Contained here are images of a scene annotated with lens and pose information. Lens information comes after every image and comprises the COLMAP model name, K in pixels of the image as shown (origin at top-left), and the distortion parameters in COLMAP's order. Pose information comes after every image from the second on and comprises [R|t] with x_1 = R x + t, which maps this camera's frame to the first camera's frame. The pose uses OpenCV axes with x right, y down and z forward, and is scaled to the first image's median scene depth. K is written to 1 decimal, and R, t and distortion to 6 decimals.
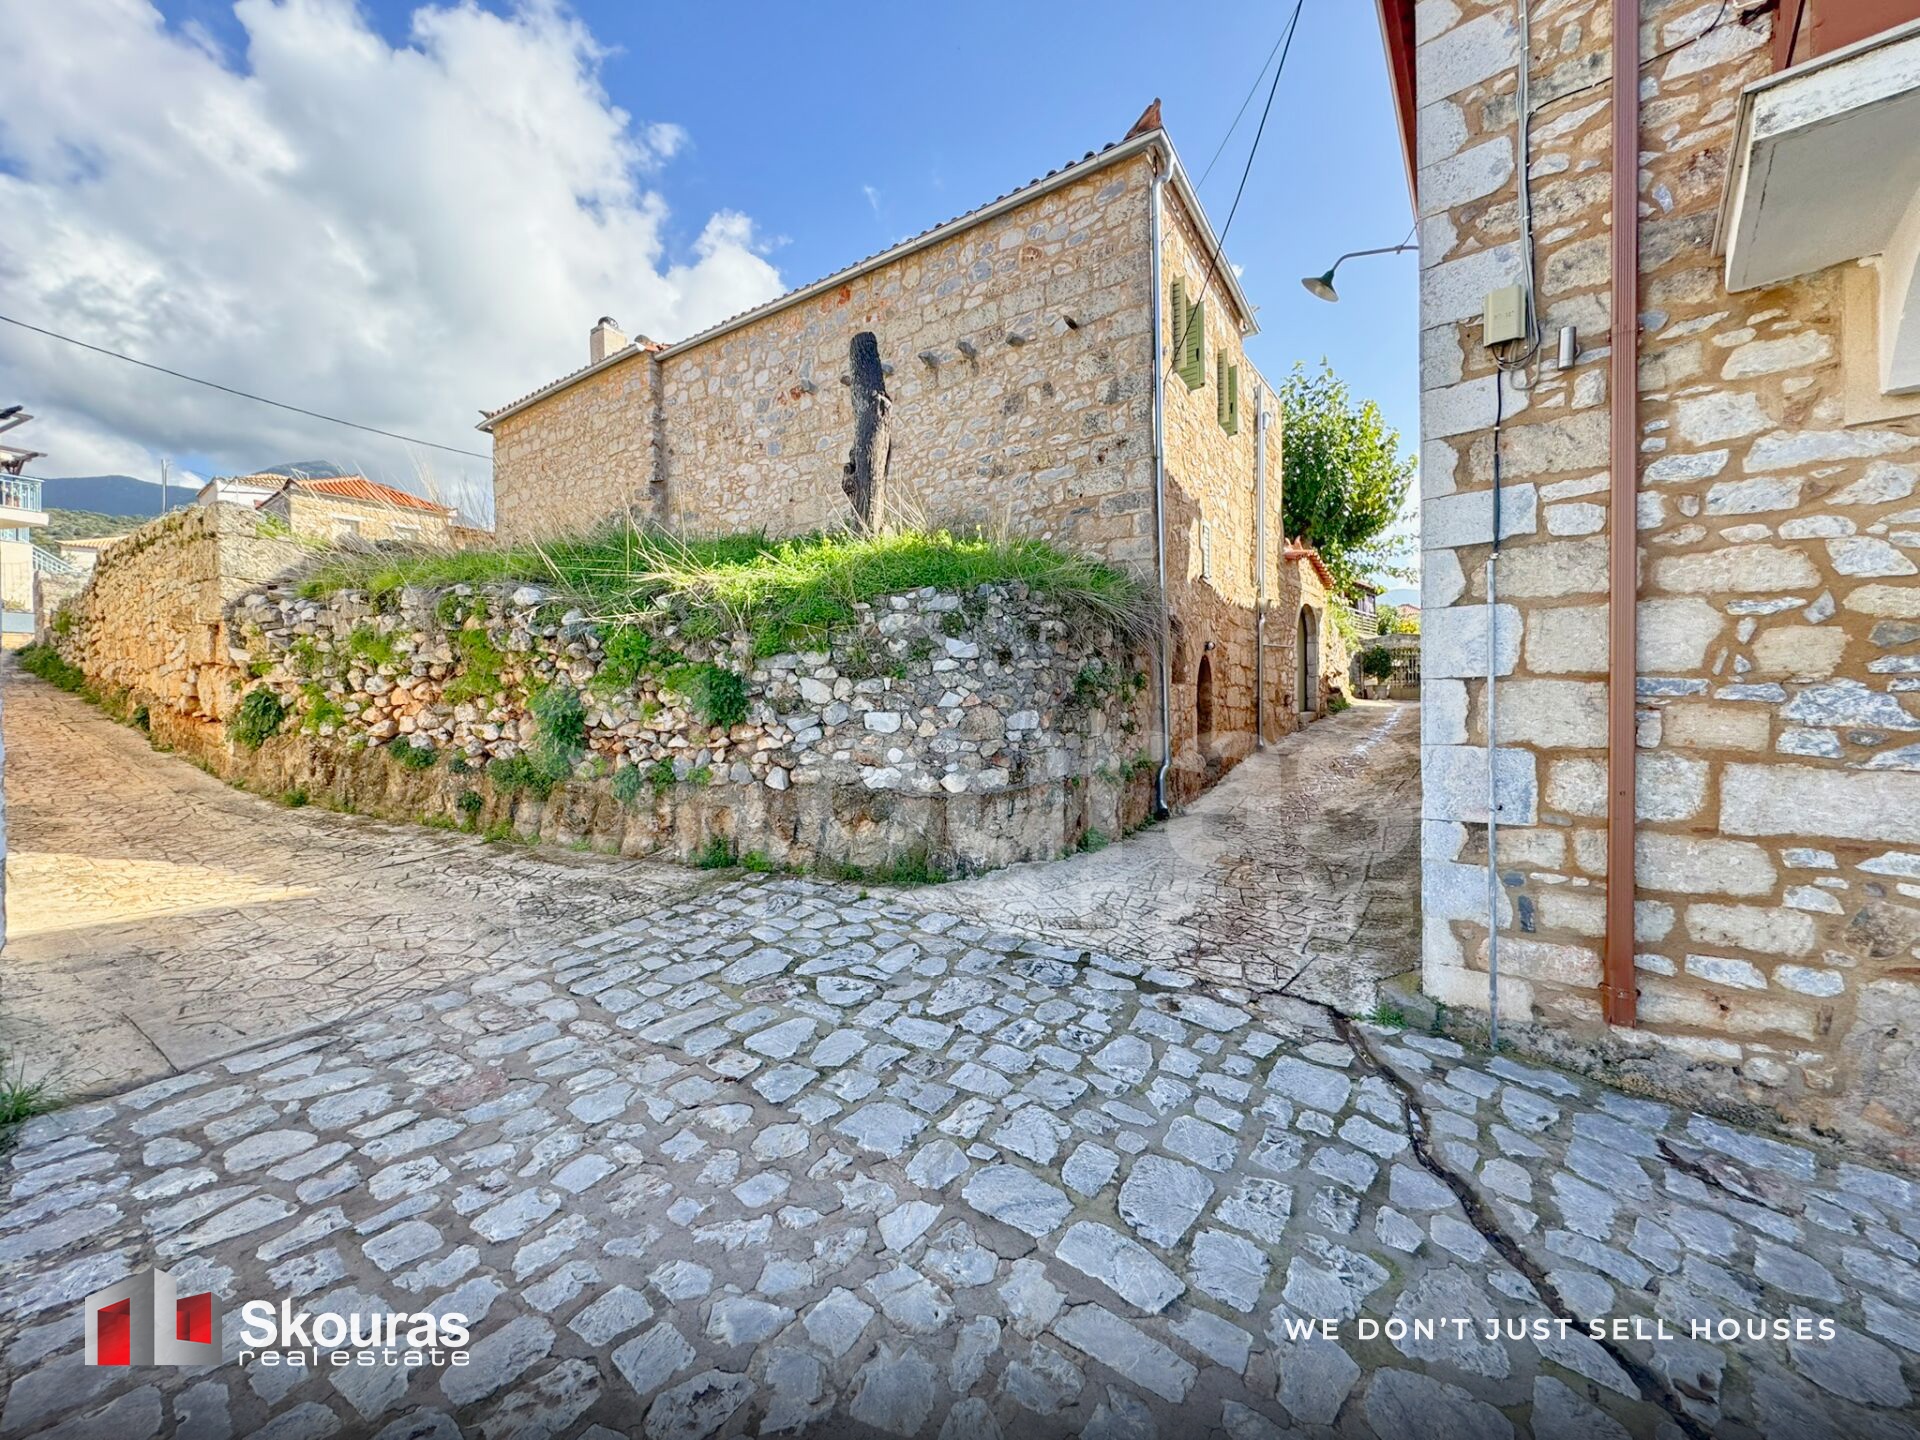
lens RADIAL K [[769.7, 0, 960.0], [0, 769.7, 720.0], [0, 0, 1]] dist [-0.001101, 0.000050]
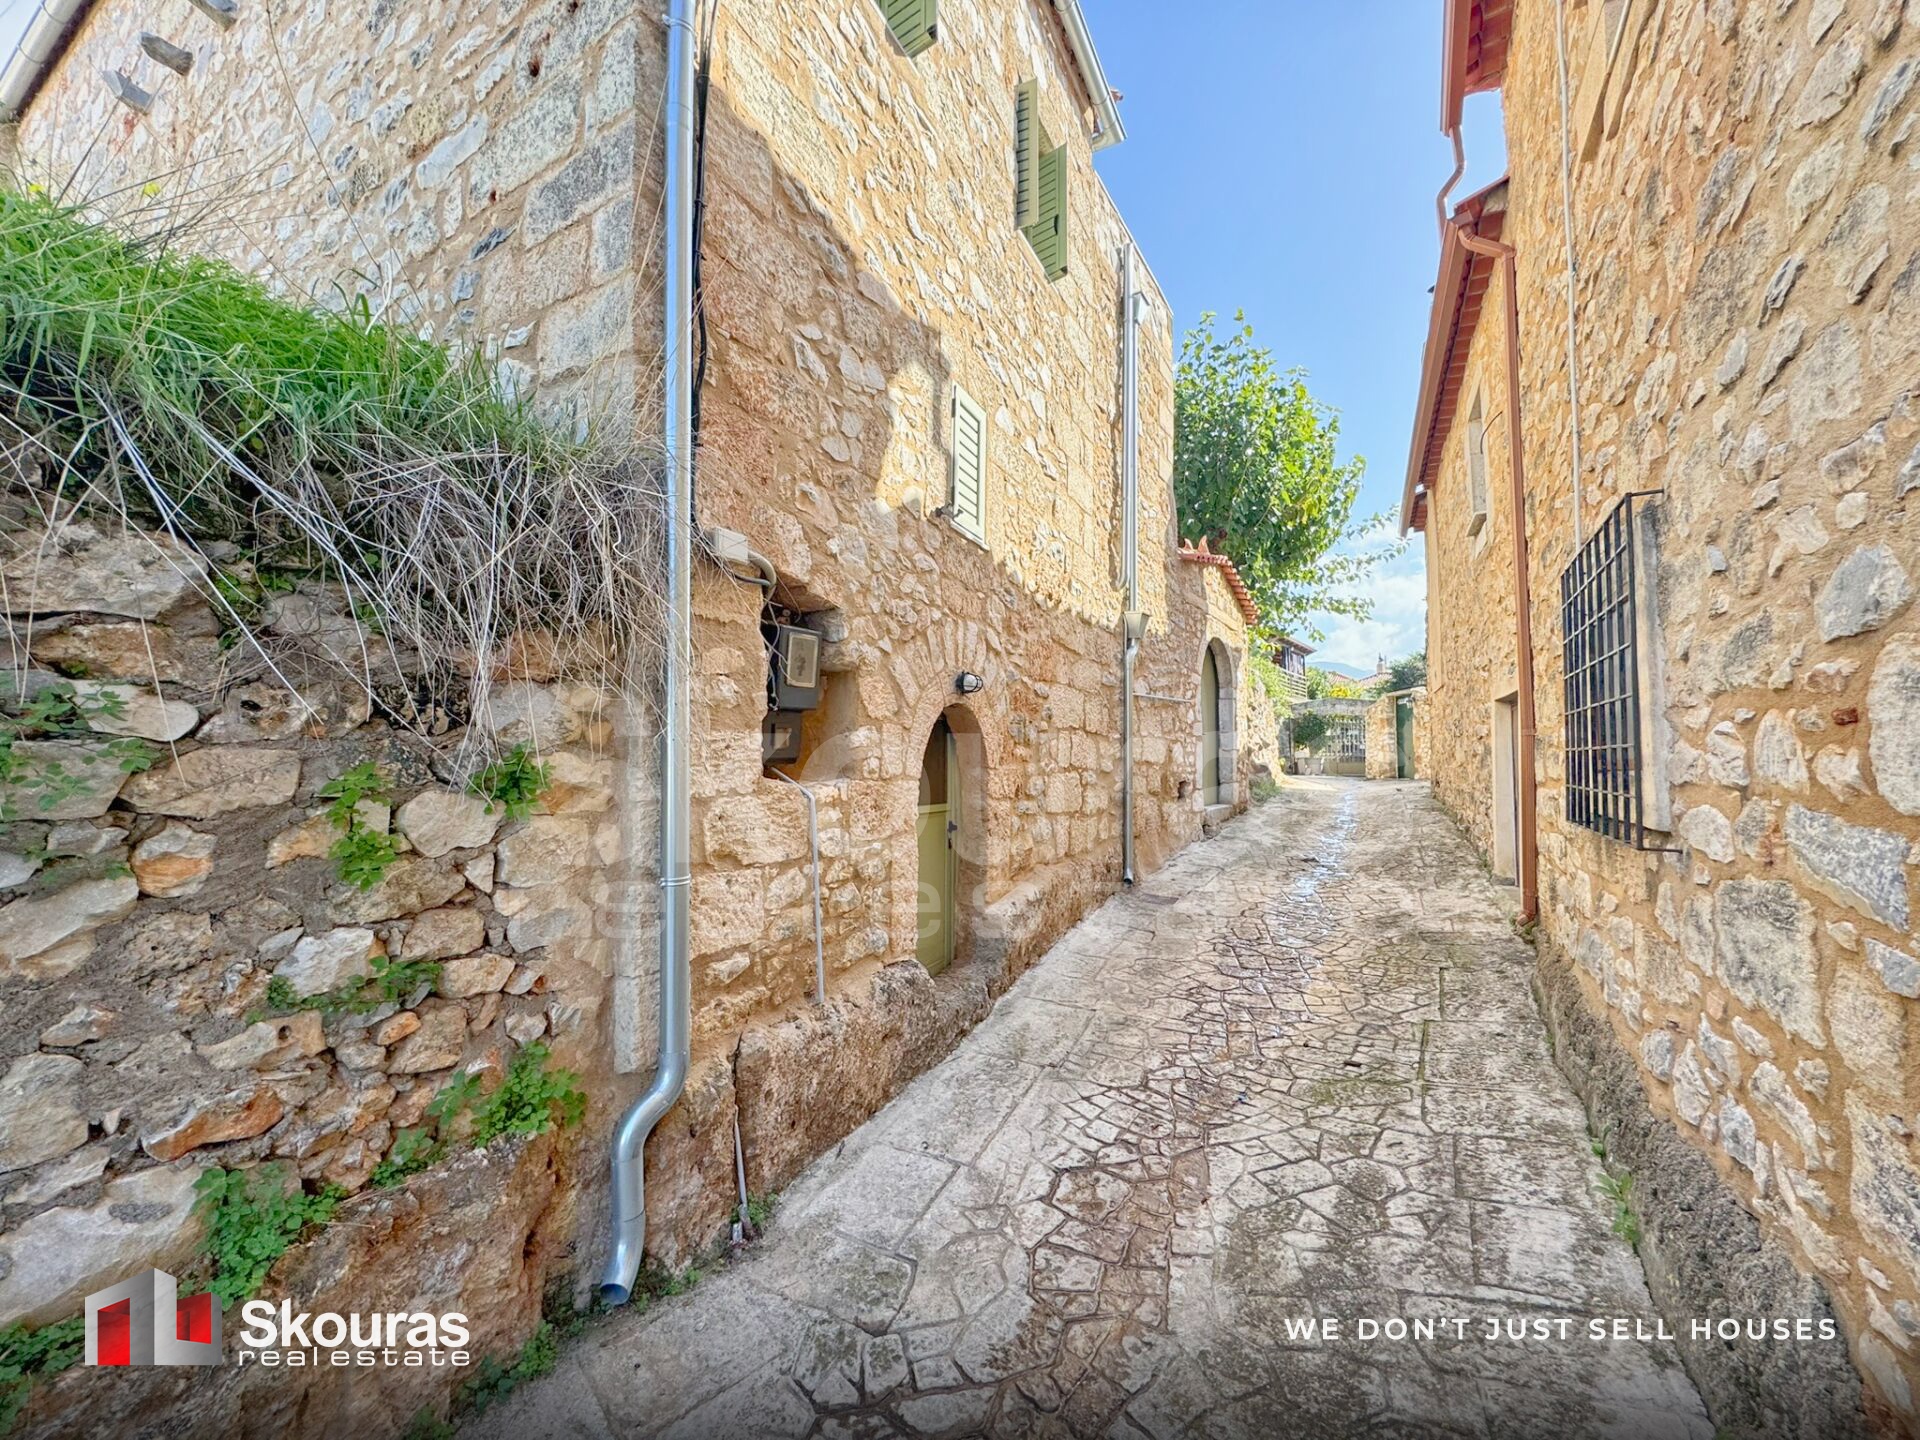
lens RADIAL K [[769.7, 0, 960.0], [0, 769.7, 720.0], [0, 0, 1]] dist [-0.001101, 0.000050]
pose [[0.996620, 0.025933, 0.077944, 0.188122], [-0.019918, 0.996833, -0.076984, -0.028323], [-0.079694, 0.075171, 0.993981, 0.381852]]
